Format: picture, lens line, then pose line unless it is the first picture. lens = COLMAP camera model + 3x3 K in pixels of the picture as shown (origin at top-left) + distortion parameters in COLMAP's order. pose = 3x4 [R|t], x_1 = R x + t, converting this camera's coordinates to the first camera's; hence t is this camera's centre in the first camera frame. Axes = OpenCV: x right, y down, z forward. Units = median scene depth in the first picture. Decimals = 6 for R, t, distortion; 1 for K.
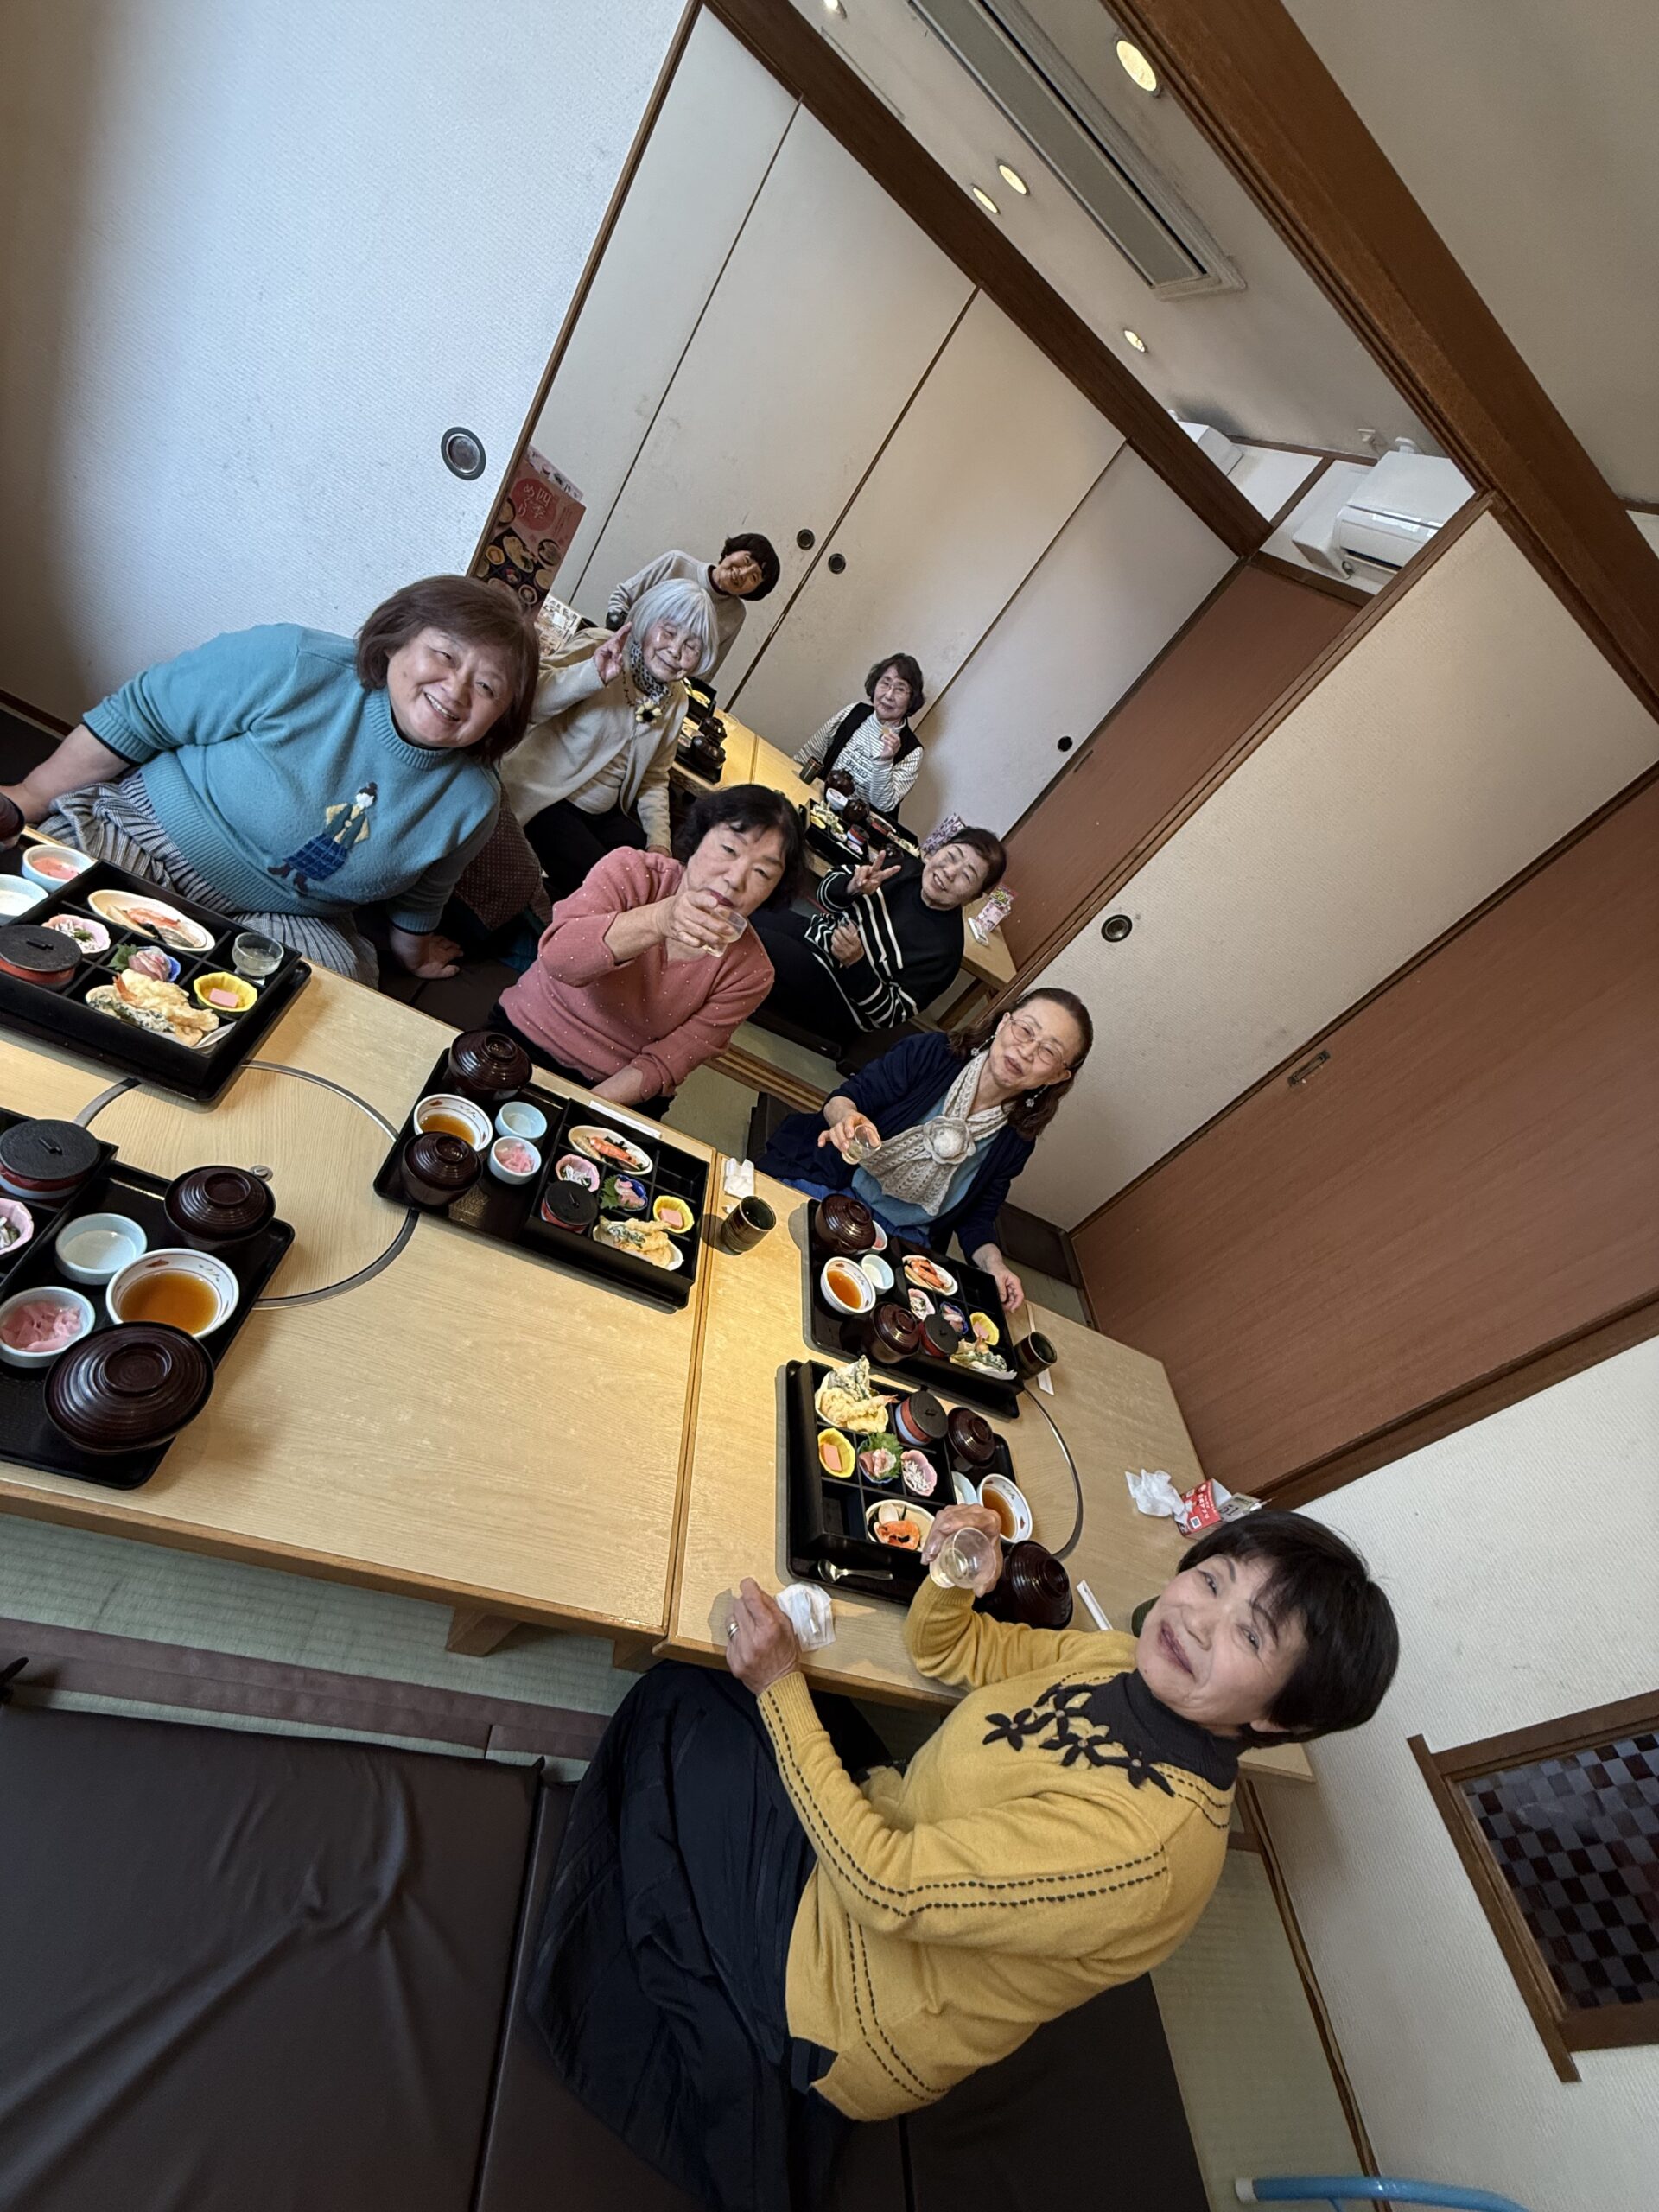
lens RADIAL K [[888.9, 0, 827.2], [0, 888.9, 1106.7], [0, 0, 1]] dist [-0.001041, 0.000248]
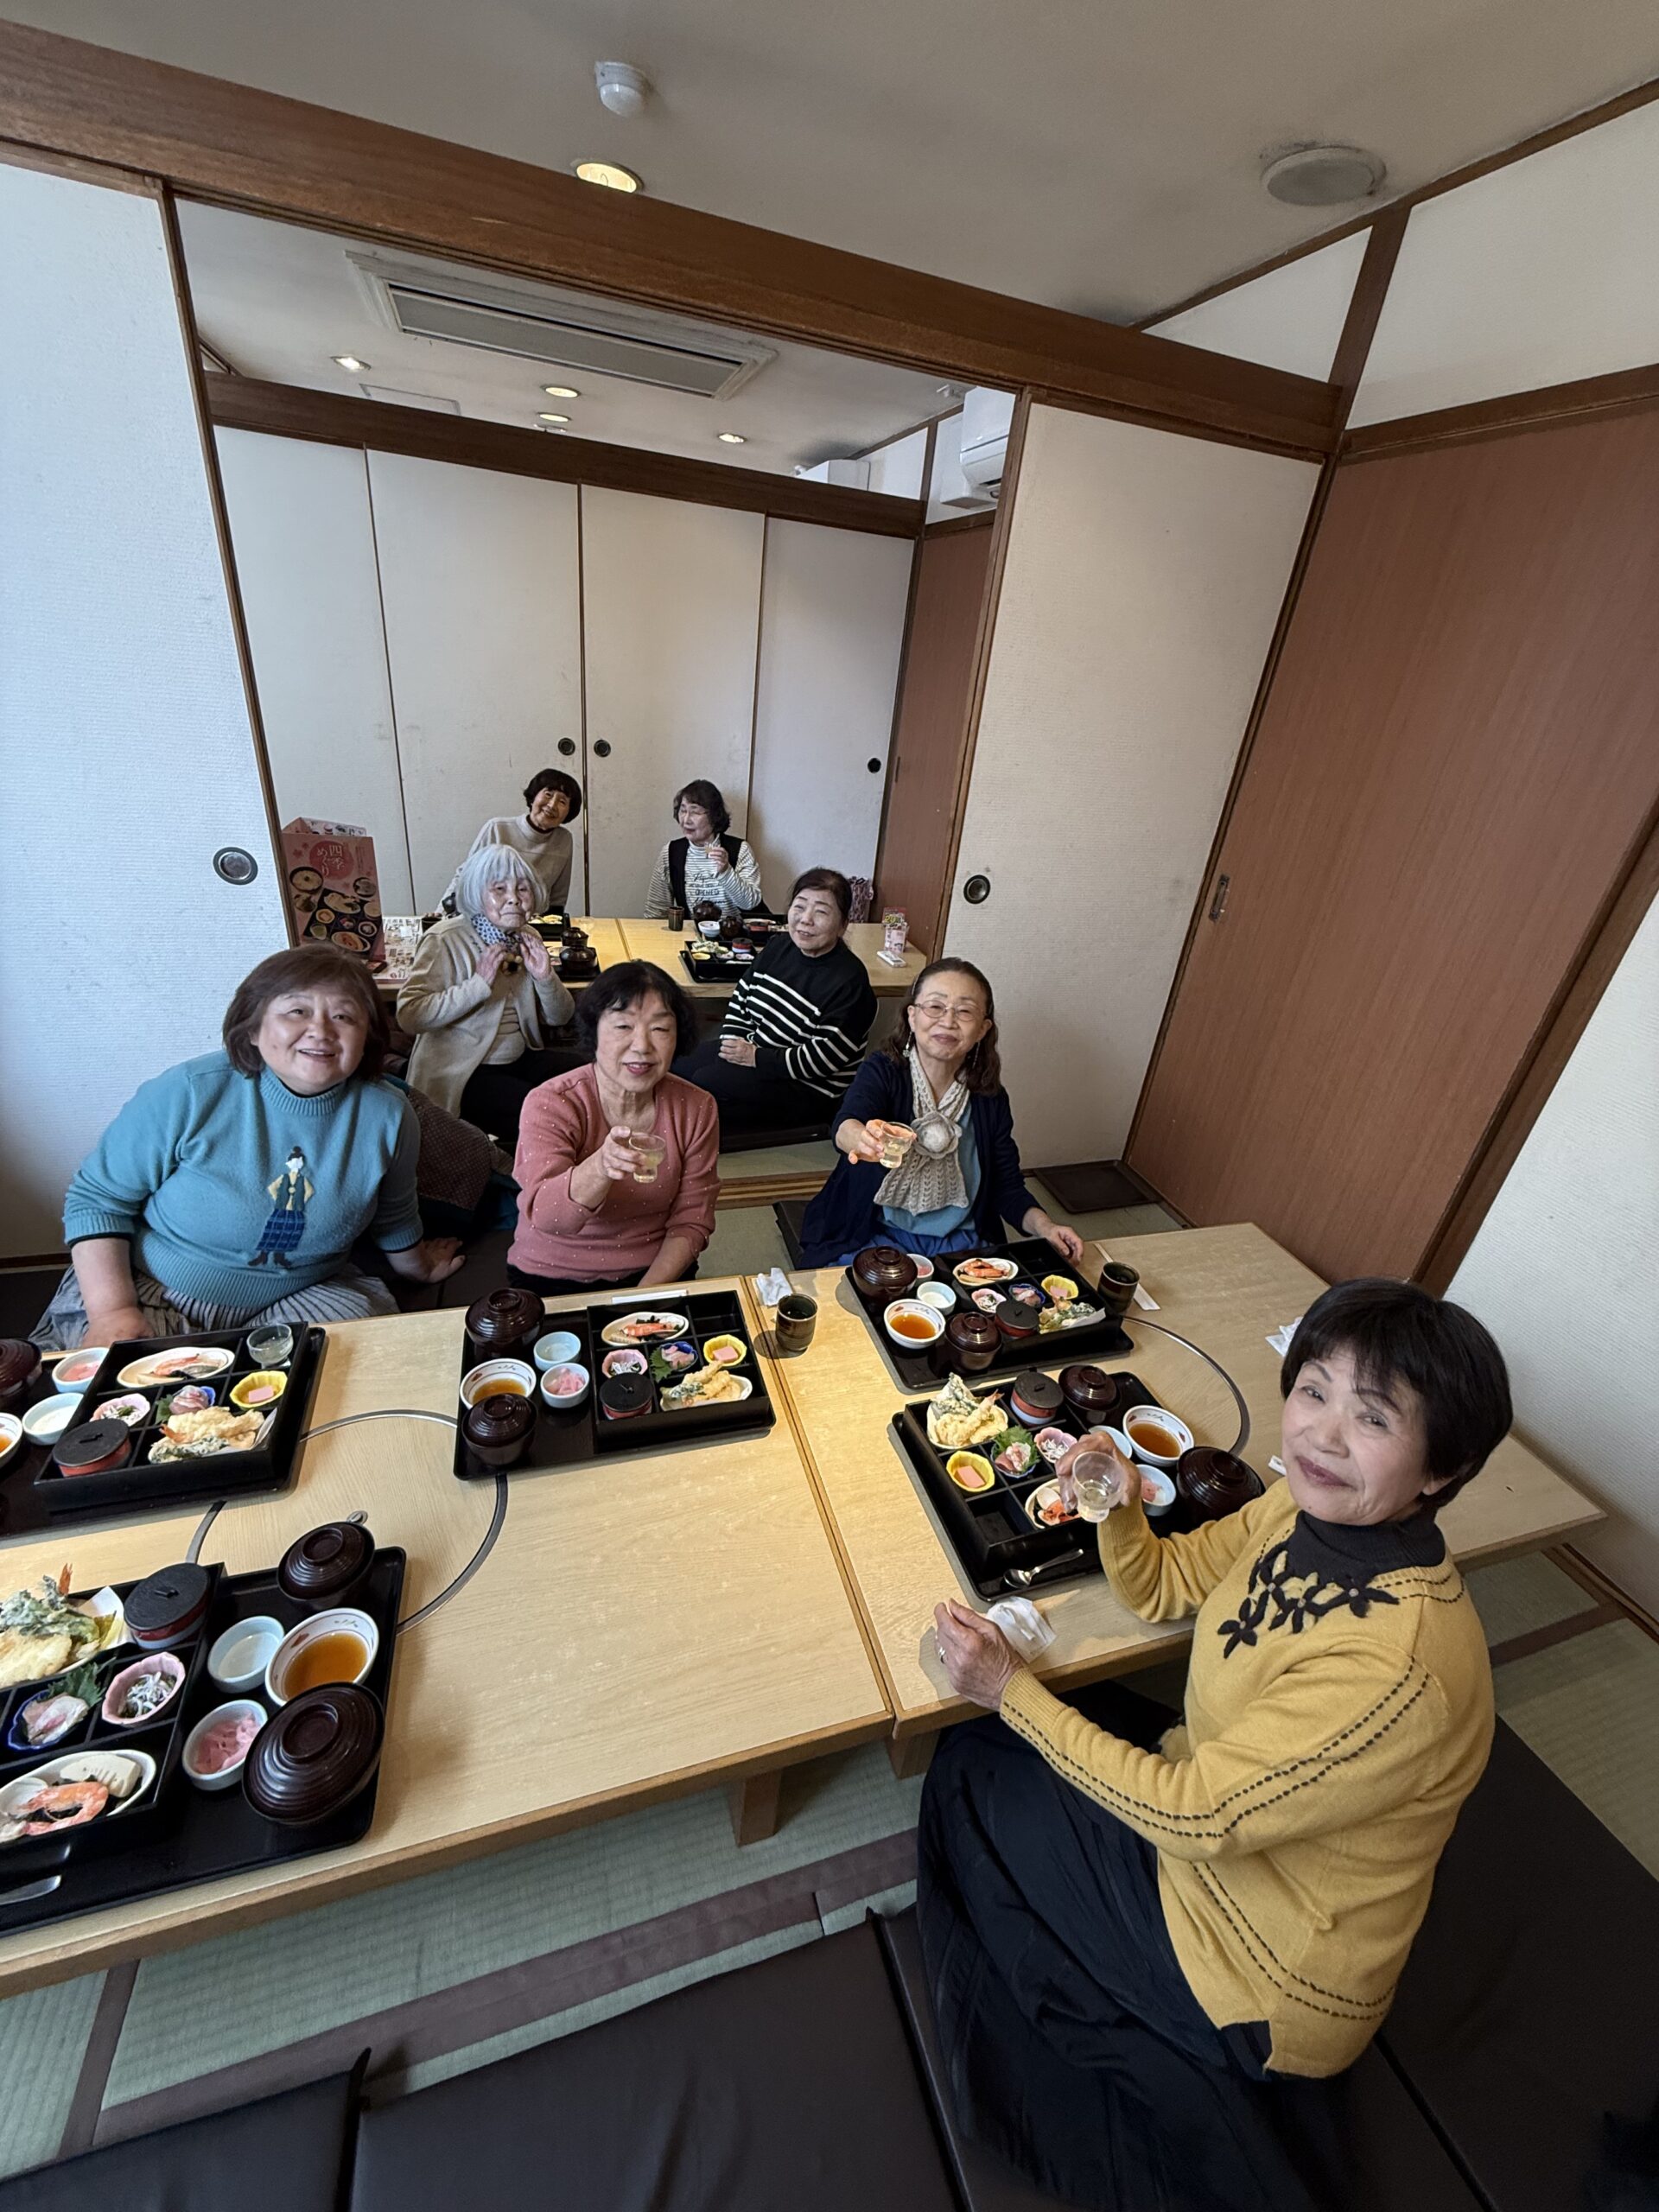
lens RADIAL K [[888.9, 0, 831.3], [0, 888.9, 1104.7], [0, 0, 1]] dist [-0.001041, 0.000248]
pose [[0.845024, -0.534057, -0.026769, 0.119898], [0.528399, 0.841656, -0.111399, 0.062445], [0.082024, 0.079991, 0.993415, -0.053334]]
